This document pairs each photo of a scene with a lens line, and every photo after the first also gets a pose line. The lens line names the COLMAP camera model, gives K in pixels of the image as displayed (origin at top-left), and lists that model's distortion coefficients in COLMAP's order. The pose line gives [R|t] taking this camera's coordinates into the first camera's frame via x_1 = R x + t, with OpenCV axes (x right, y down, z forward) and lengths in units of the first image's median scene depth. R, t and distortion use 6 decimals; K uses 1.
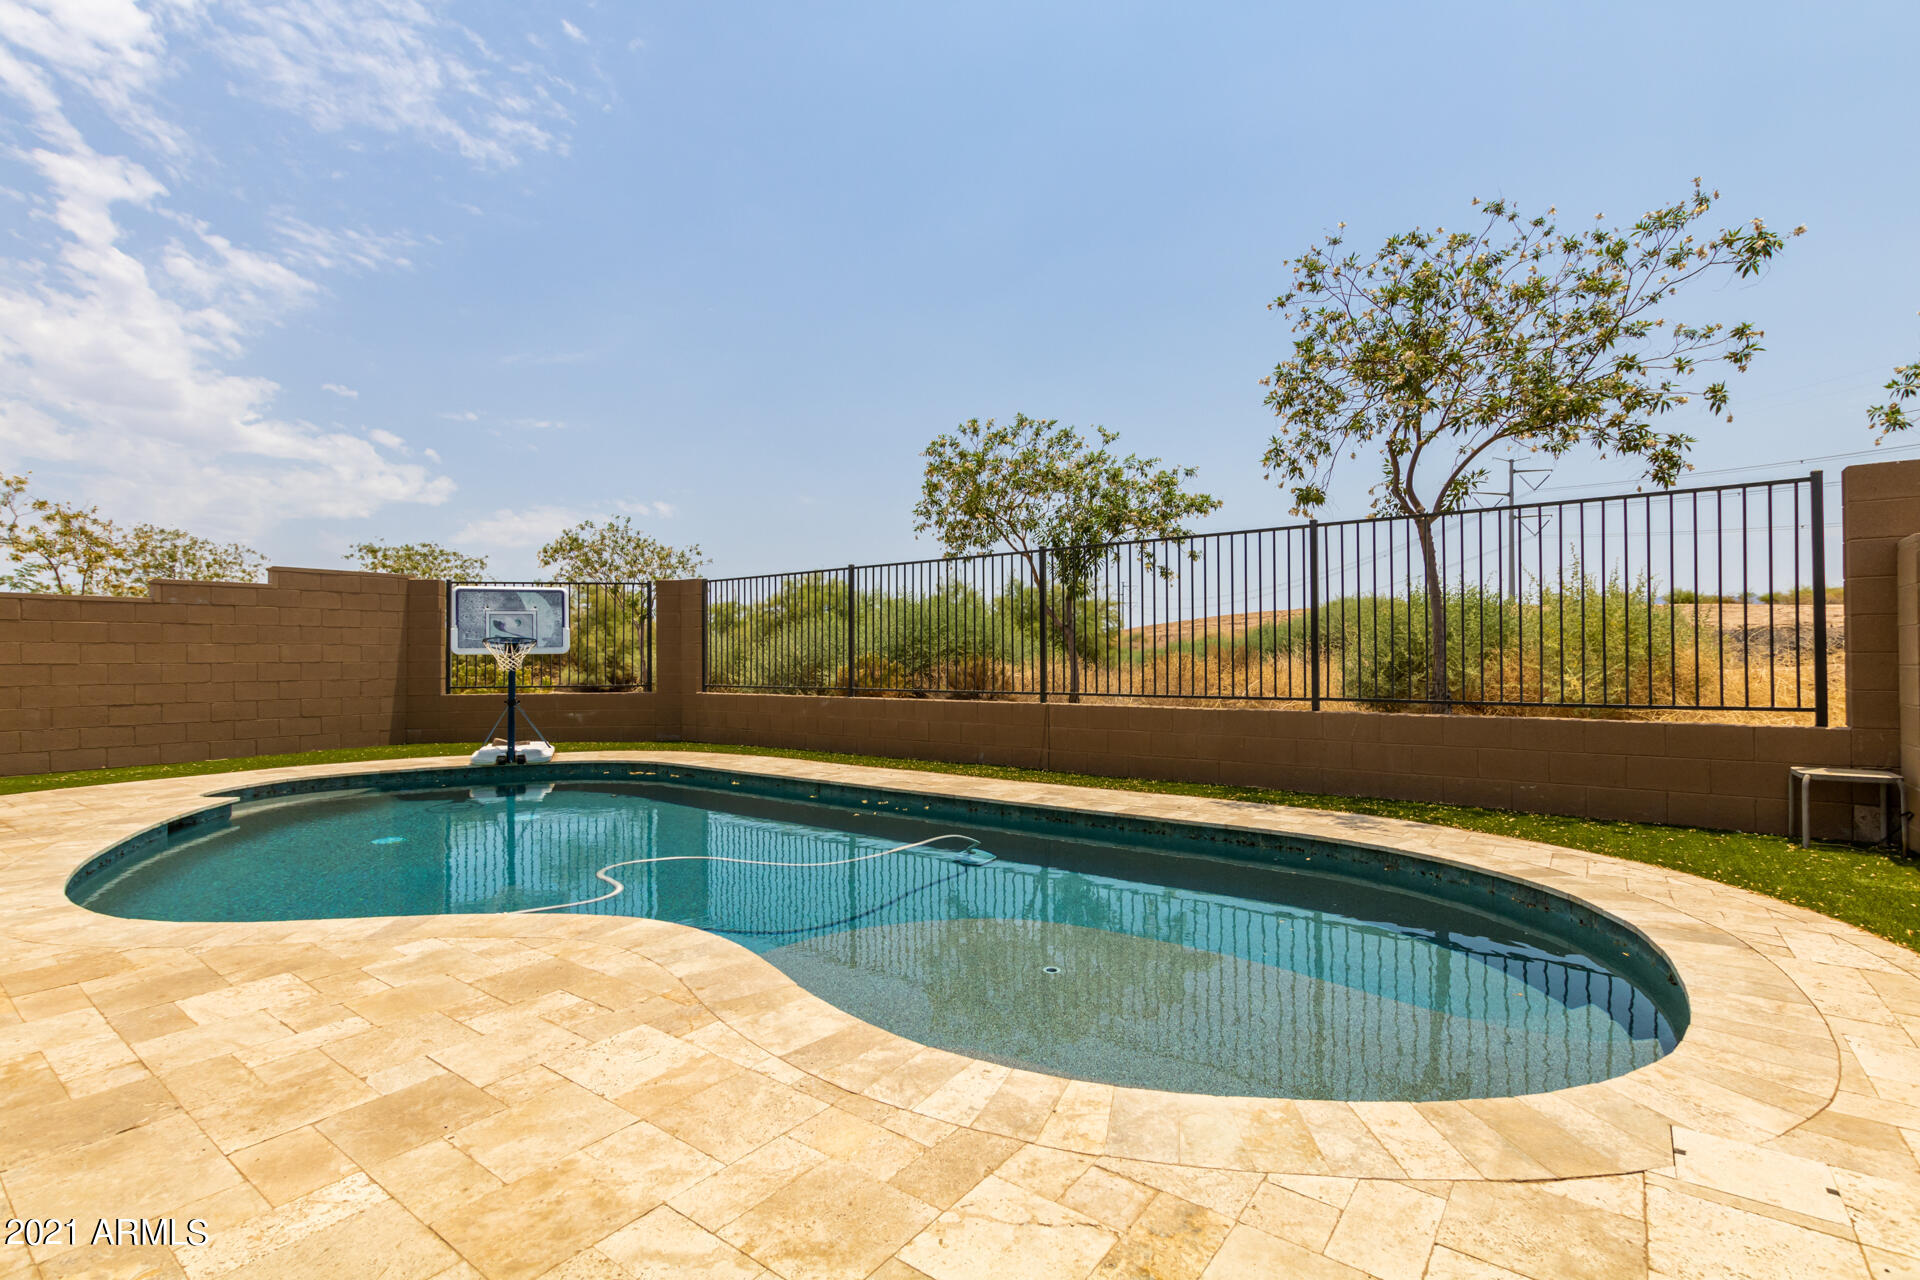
lens RADIAL K [[874.5, 0, 956.4], [0, 874.5, 647.5], [0, 0, 1]] dist [0.007672, -0.004543]
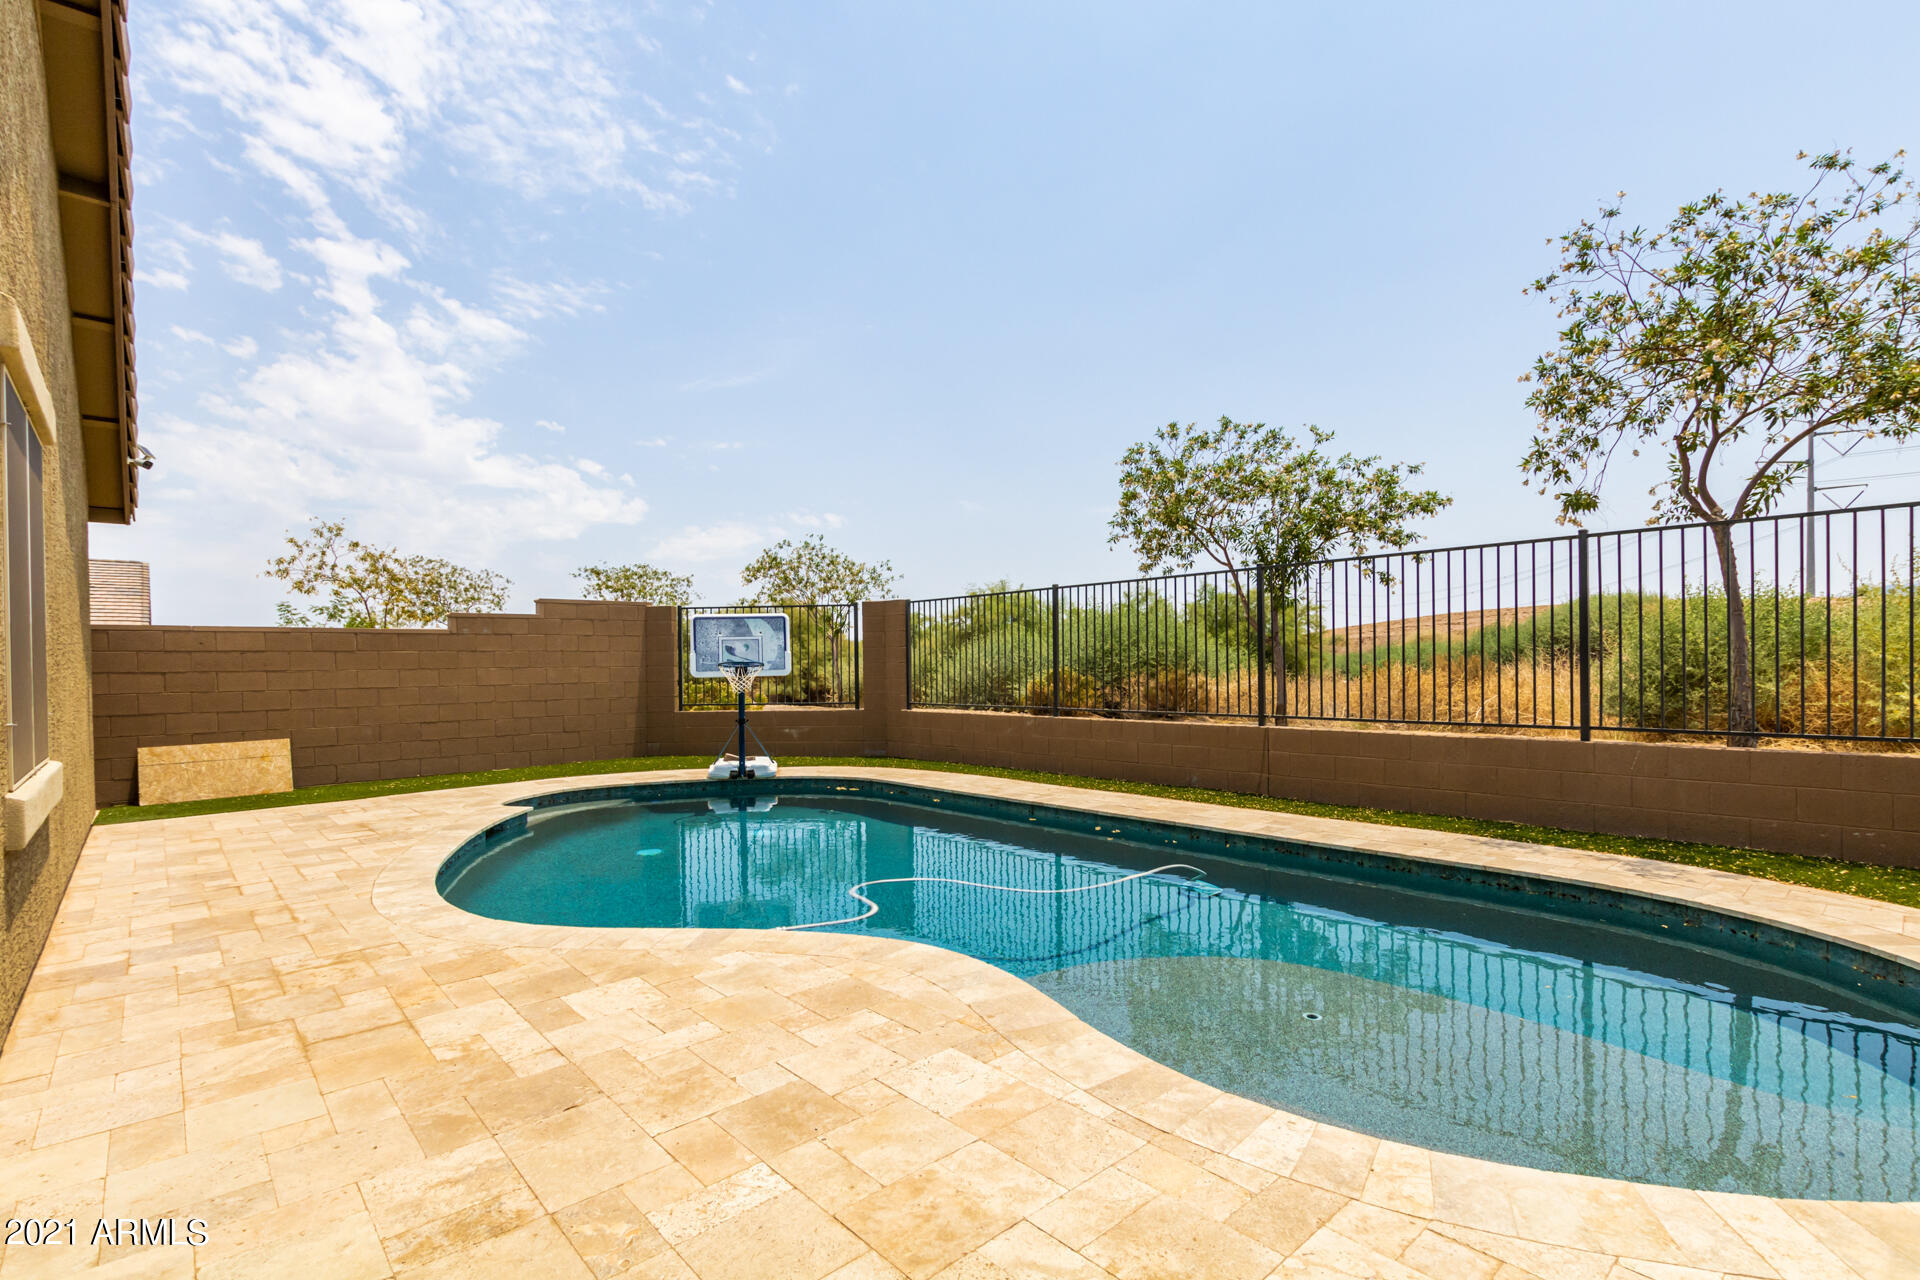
lens RADIAL K [[893.2, 0, 954.2], [0, 893.2, 673.6], [0, 0, 1]] dist [0.007549, -0.004804]
pose [[0.980782, -0.005511, -0.195031, -0.050149], [0.010261, 0.999675, 0.023353, -0.025881], [0.194839, -0.024905, 0.980519, -0.035213]]
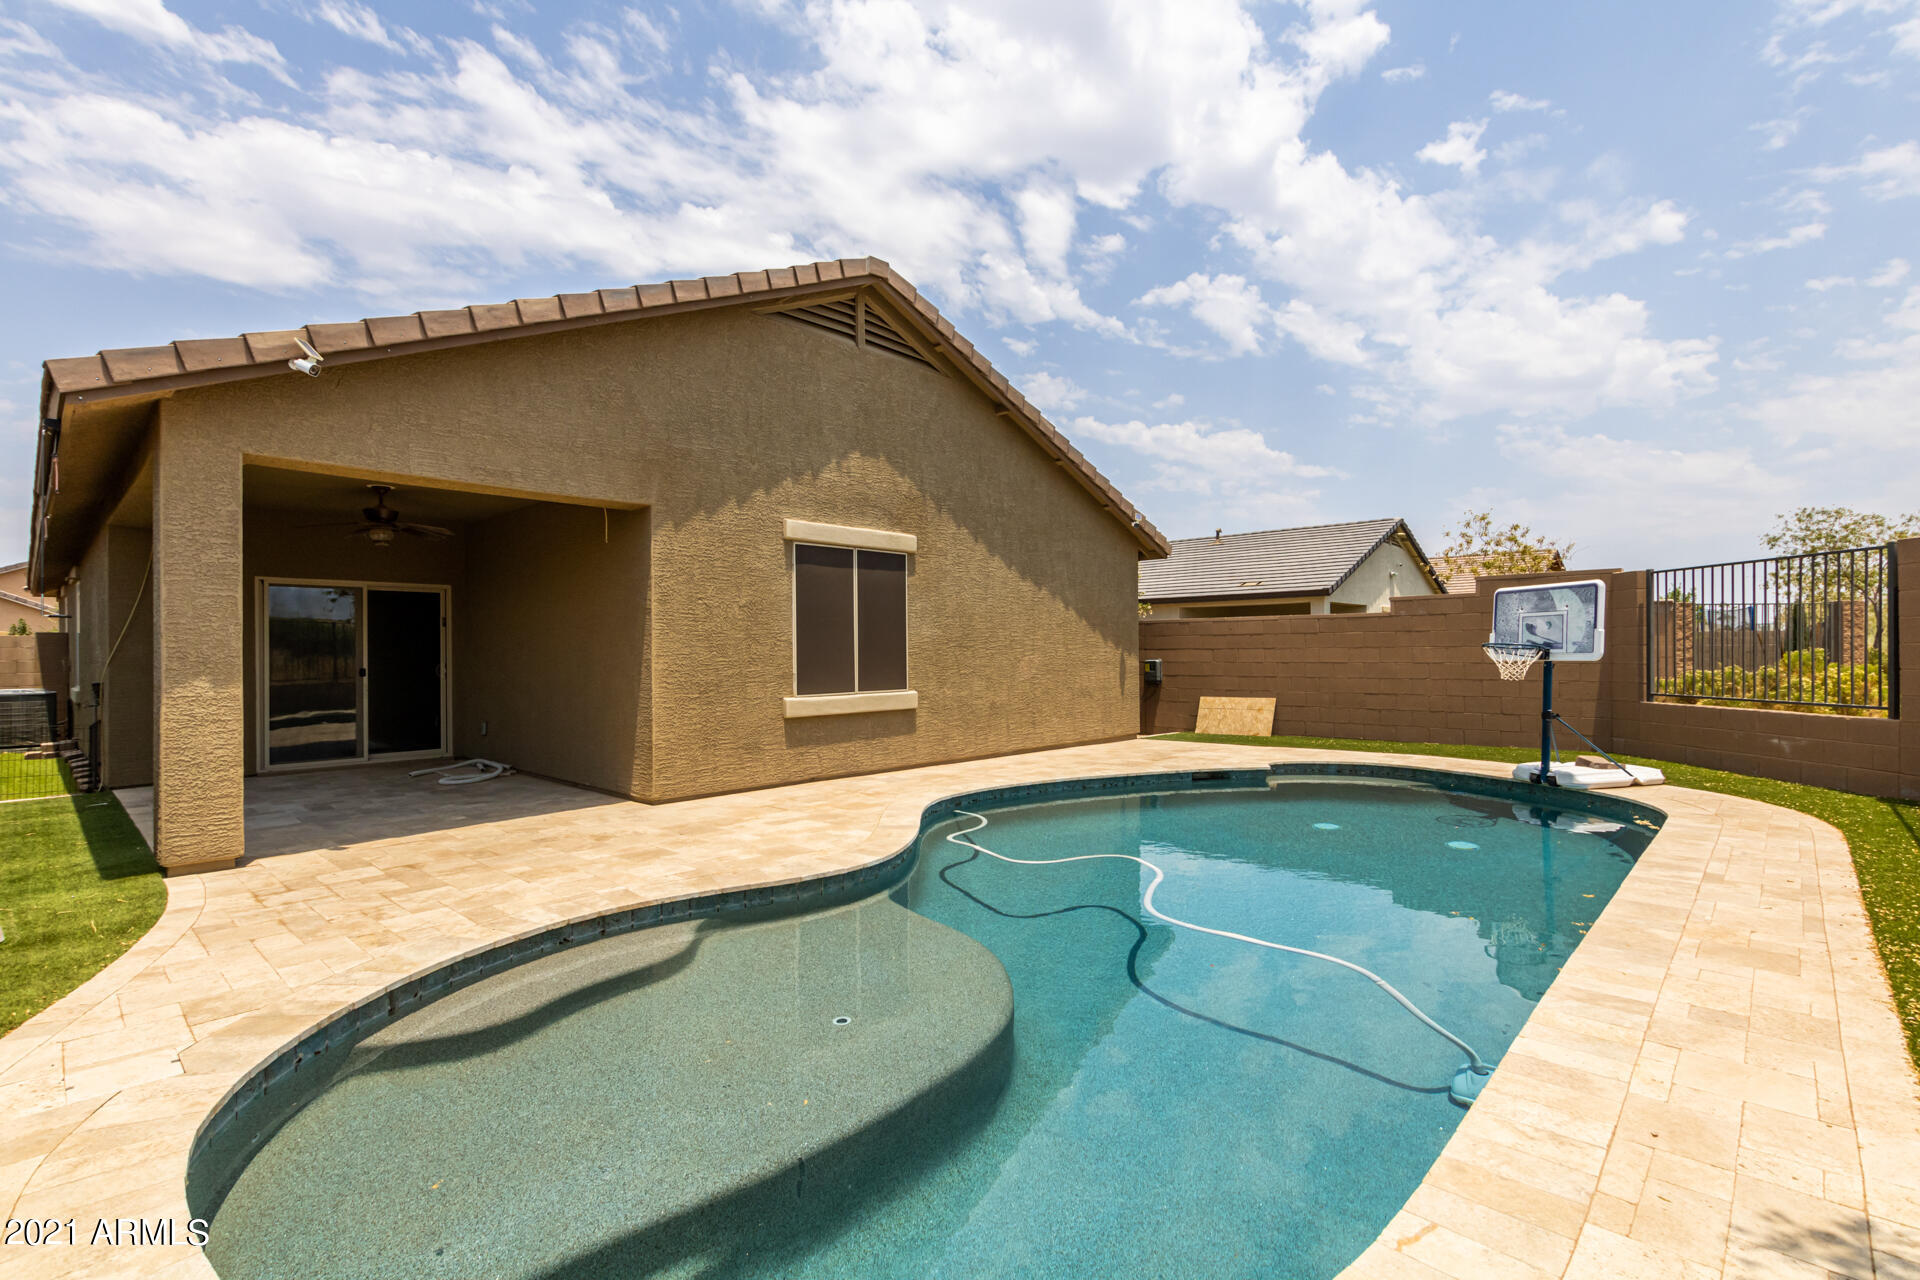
lens RADIAL K [[893.2, 0, 973.9], [0, 893.2, 672.9], [0, 0, 1]] dist [0.007549, -0.004804]
pose [[-0.107516, 0.032613, -0.993668, 0.616544], [0.021260, 0.999309, 0.030498, -0.027018], [0.993976, -0.017846, -0.108136, 0.717366]]
